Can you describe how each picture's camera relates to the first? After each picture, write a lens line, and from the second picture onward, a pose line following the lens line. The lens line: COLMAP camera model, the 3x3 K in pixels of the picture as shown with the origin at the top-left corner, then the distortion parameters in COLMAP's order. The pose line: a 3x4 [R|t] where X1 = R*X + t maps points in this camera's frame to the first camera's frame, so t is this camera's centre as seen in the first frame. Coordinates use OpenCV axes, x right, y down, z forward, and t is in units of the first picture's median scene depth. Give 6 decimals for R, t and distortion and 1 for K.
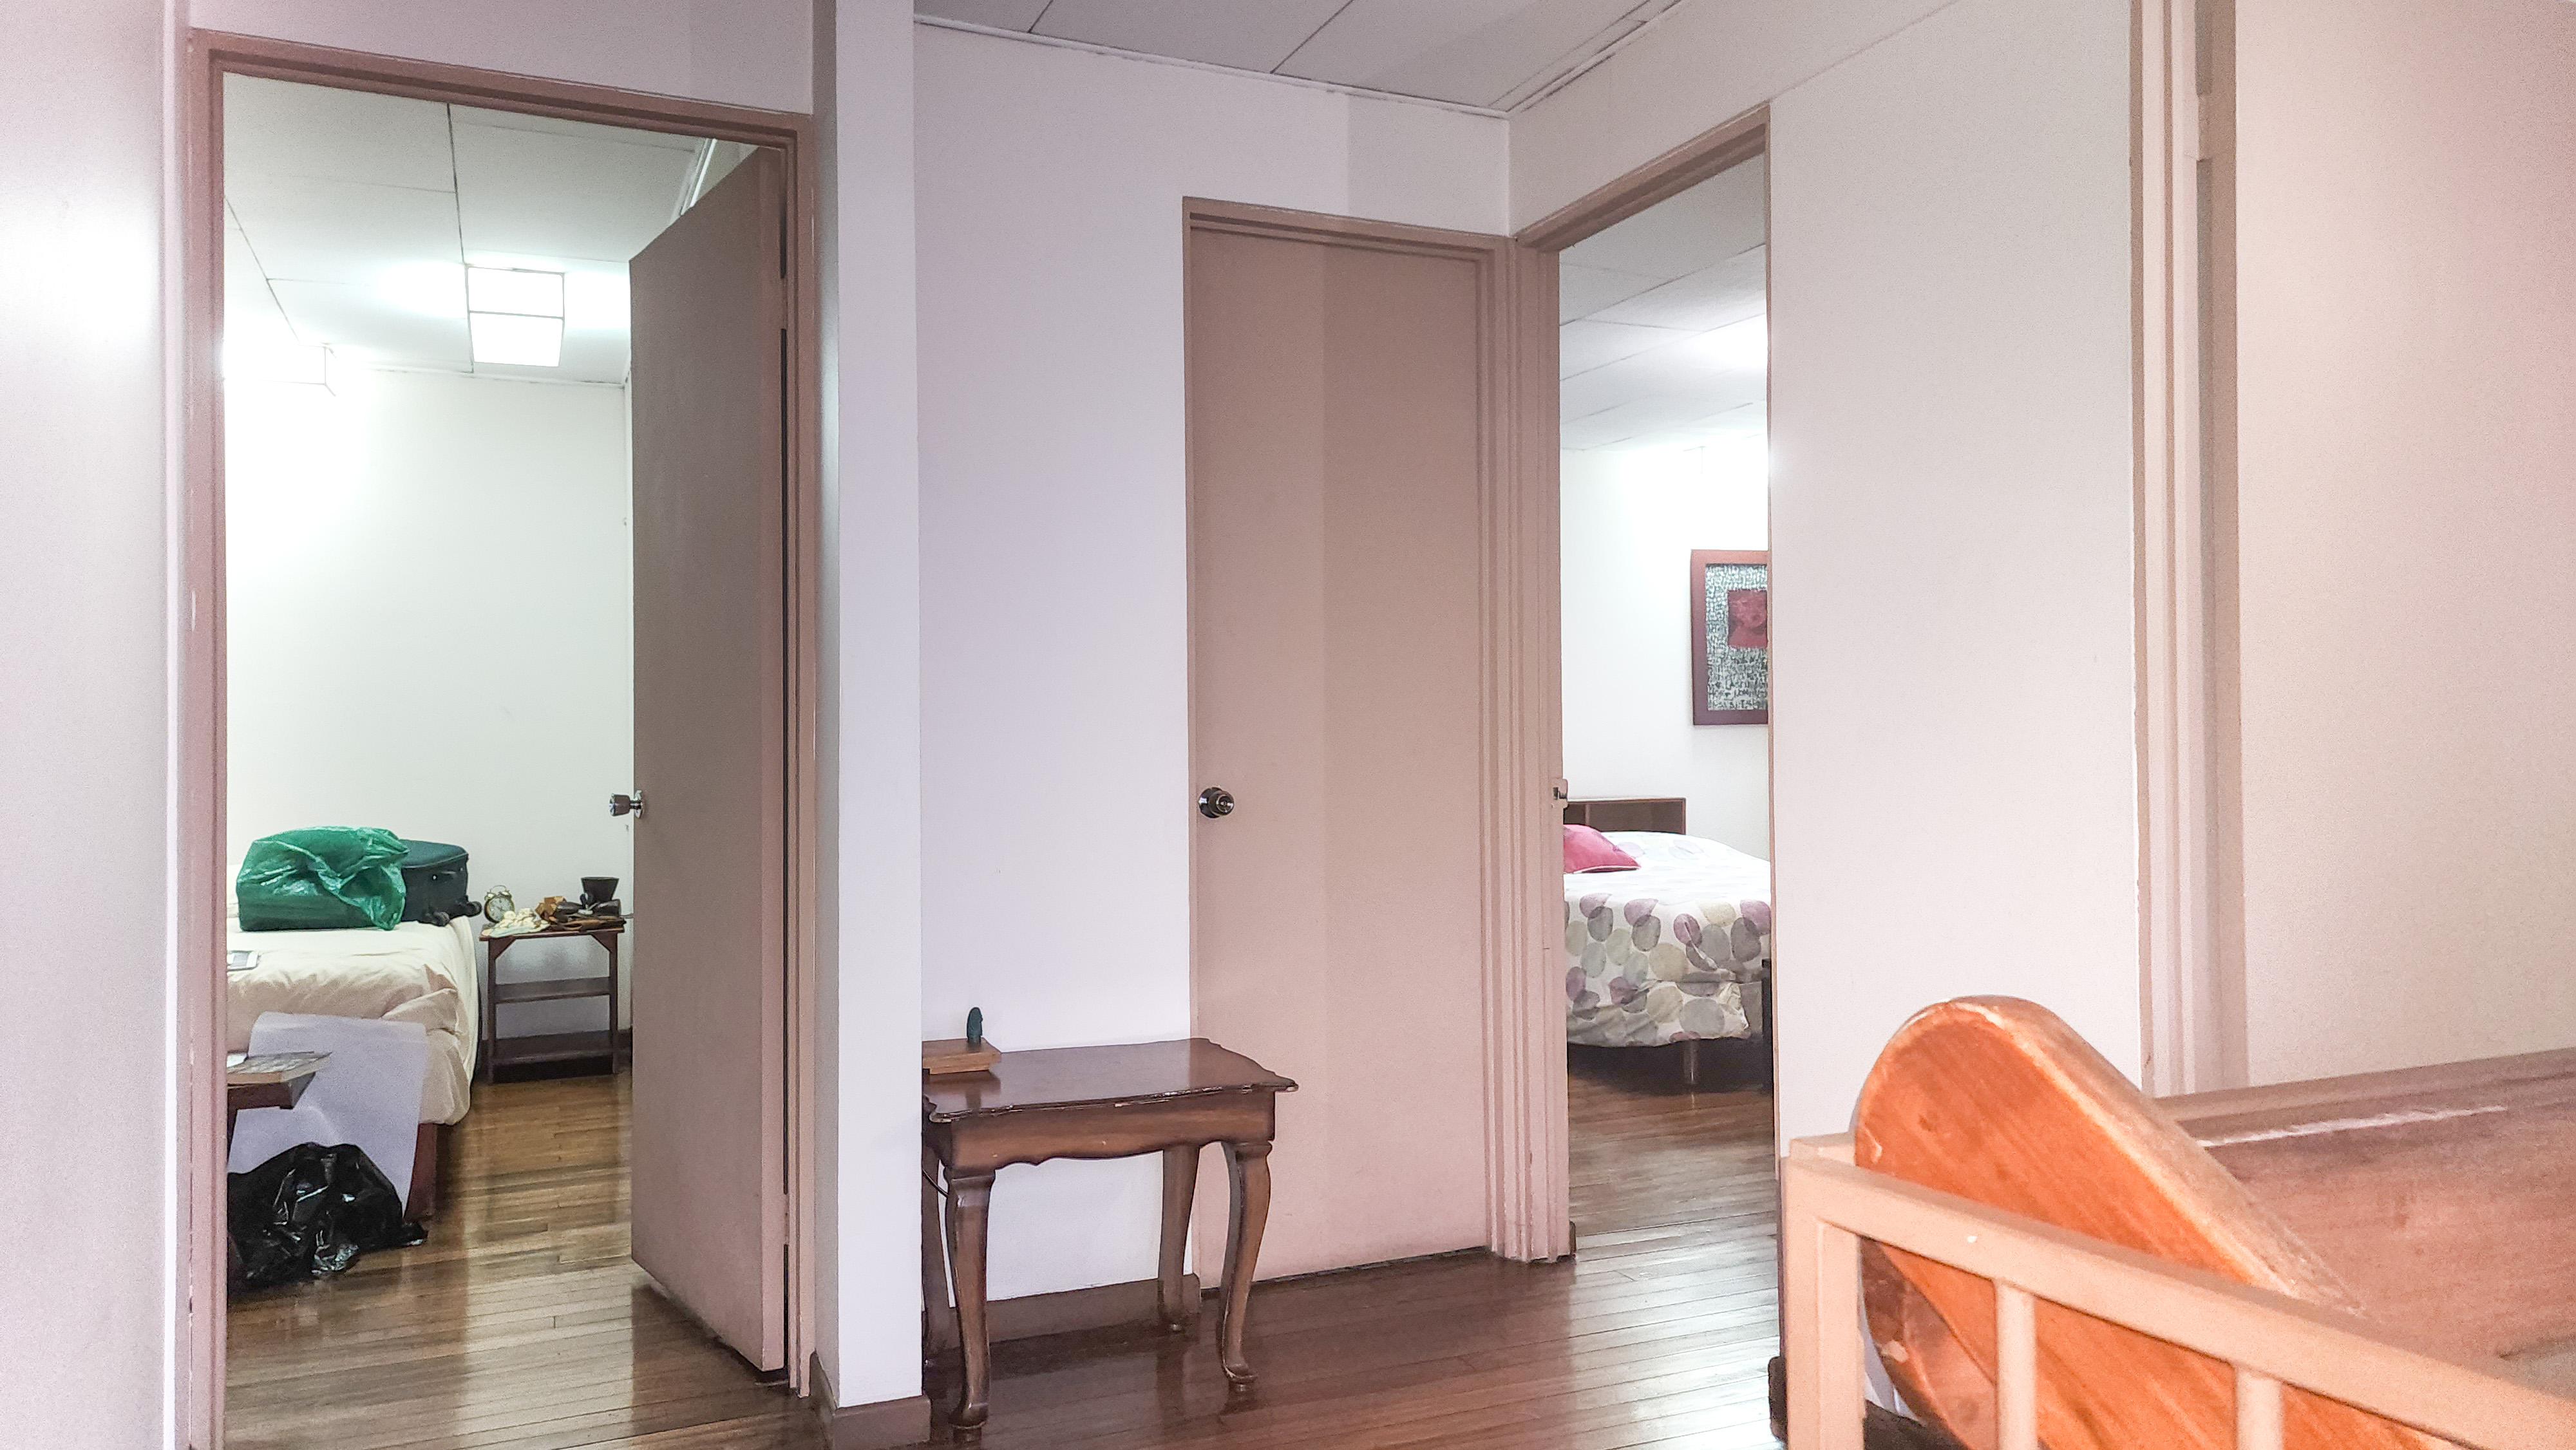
lens RADIAL K [[1751.5, 0, 1286.1], [0, 1751.5, 735.9], [0, 0, 1]] dist [0.098950, -0.077262]
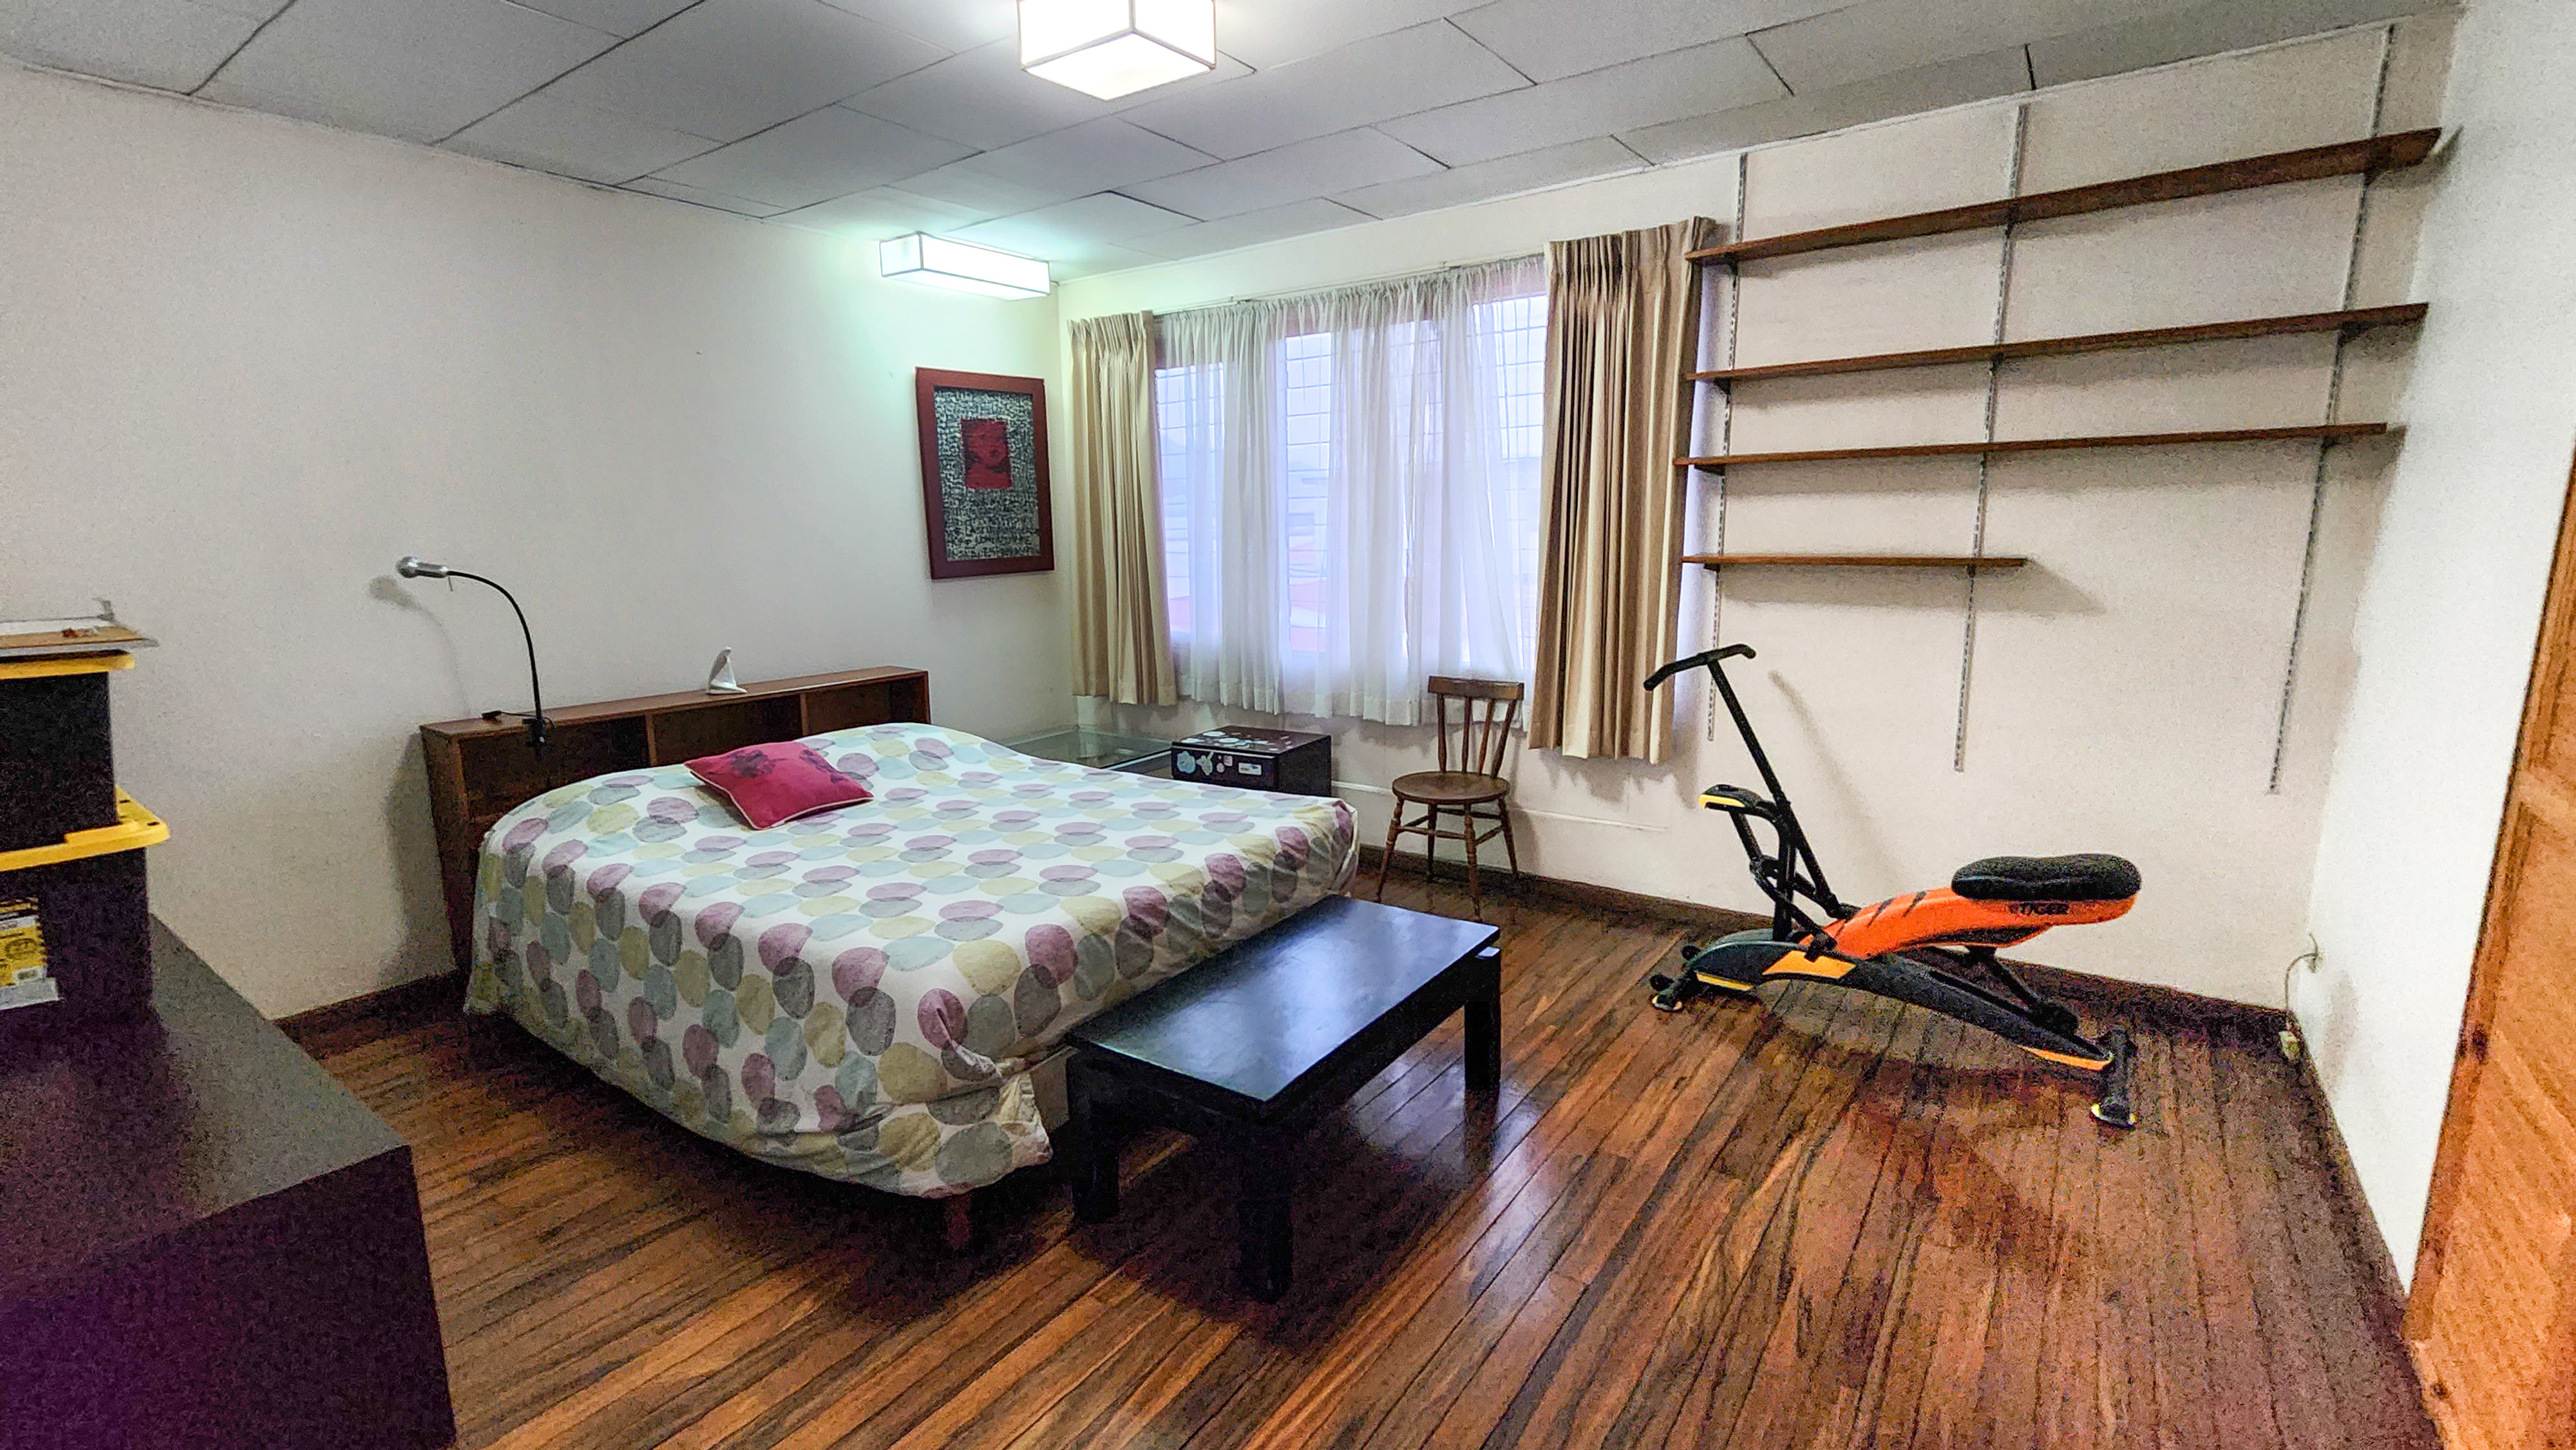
lens RADIAL K [[1112.3, 0, 1288.0], [0, 1112.3, 725.0], [0, 0, 1]] dist [0.000653, 0.000048]
pose [[0.861518, -0.095296, 0.498704, 0.144795], [0.002853, 0.983121, 0.182933, -0.049589], [-0.507719, -0.156178, 0.847248, 0.615151]]
